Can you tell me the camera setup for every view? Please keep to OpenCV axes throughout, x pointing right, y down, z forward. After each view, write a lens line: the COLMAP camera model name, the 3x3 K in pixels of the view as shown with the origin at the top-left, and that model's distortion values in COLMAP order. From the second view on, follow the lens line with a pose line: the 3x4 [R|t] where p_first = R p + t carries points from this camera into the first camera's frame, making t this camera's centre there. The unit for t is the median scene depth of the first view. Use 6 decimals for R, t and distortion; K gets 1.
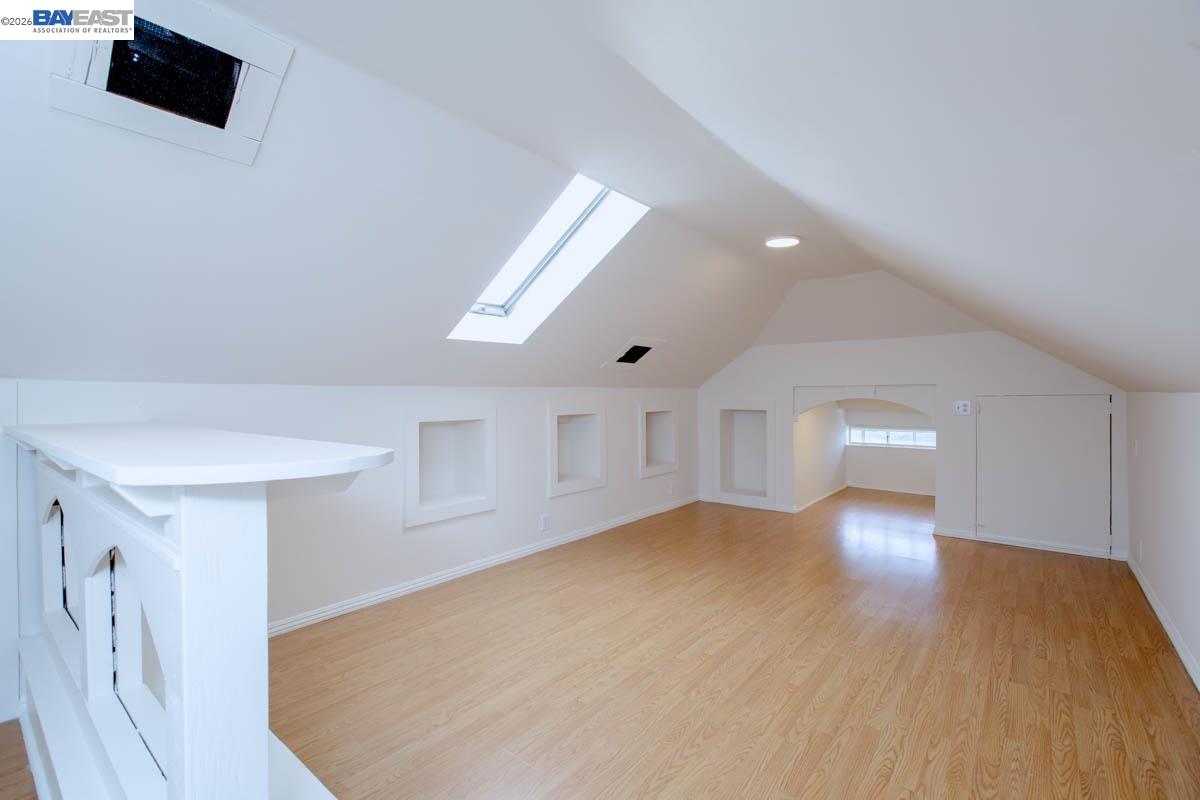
lens RADIAL K [[539.5, 0, 595.9], [0, 539.5, 397.7], [0, 0, 1]] dist [0.000473, -0.000202]
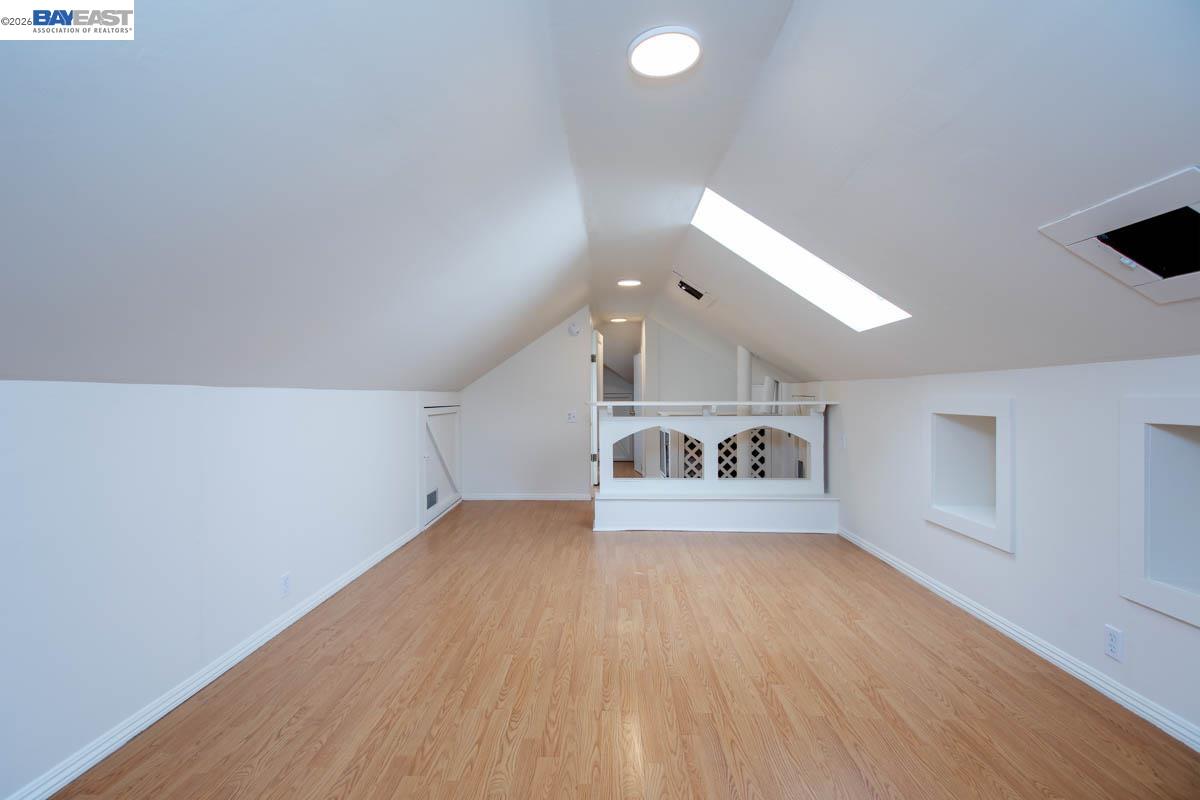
lens RADIAL K [[539.5, 0, 597.6], [0, 539.5, 395.6], [0, 0, 1]] dist [0.000473, -0.000202]
pose [[-0.788904, 0.007911, -0.614465, 0.928409], [0.006310, 0.999969, 0.004774, 0.011413], [0.614484, -0.000111, -0.788930, 1.818674]]
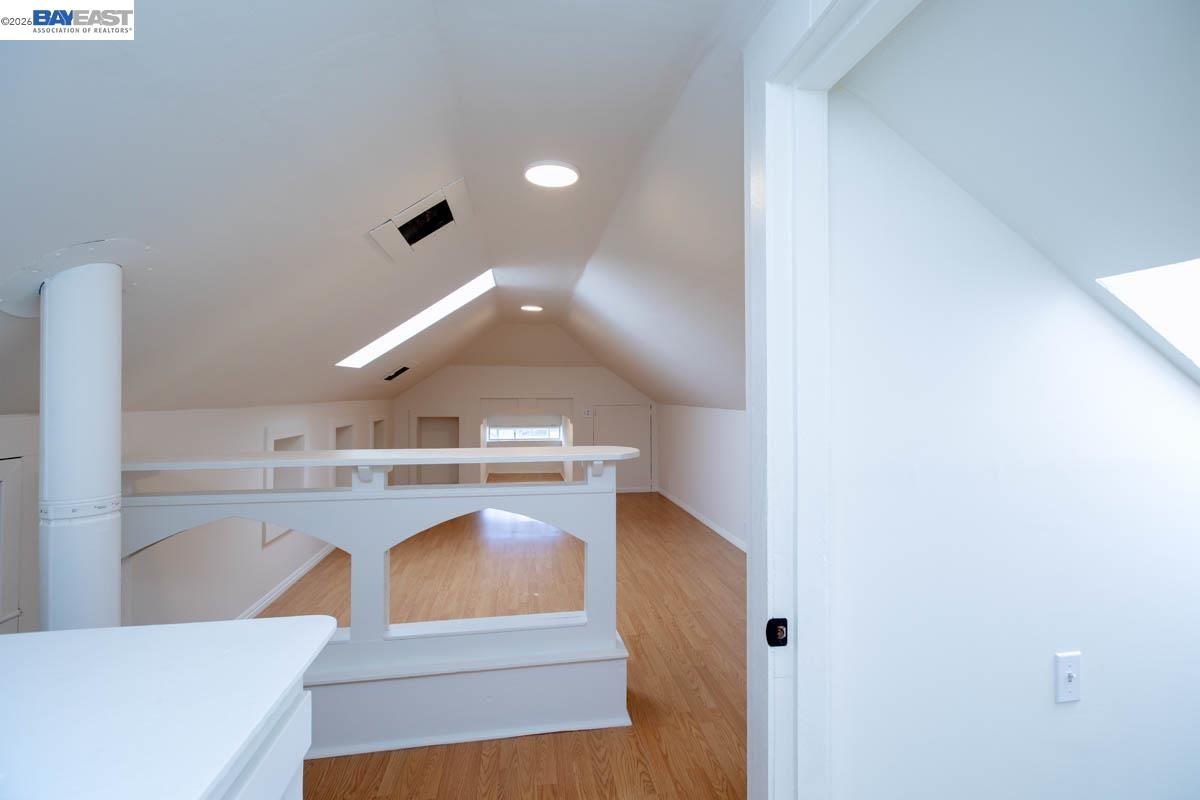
lens RADIAL K [[539.5, 0, 610.9], [0, 539.5, 398.2], [0, 0, 1]] dist [0.000473, -0.000202]
pose [[0.653988, 0.001031, 0.756504, -0.894708], [-0.003574, 0.999992, 0.001727, -0.052168], [-0.756496, -0.003833, 0.653987, -0.222694]]
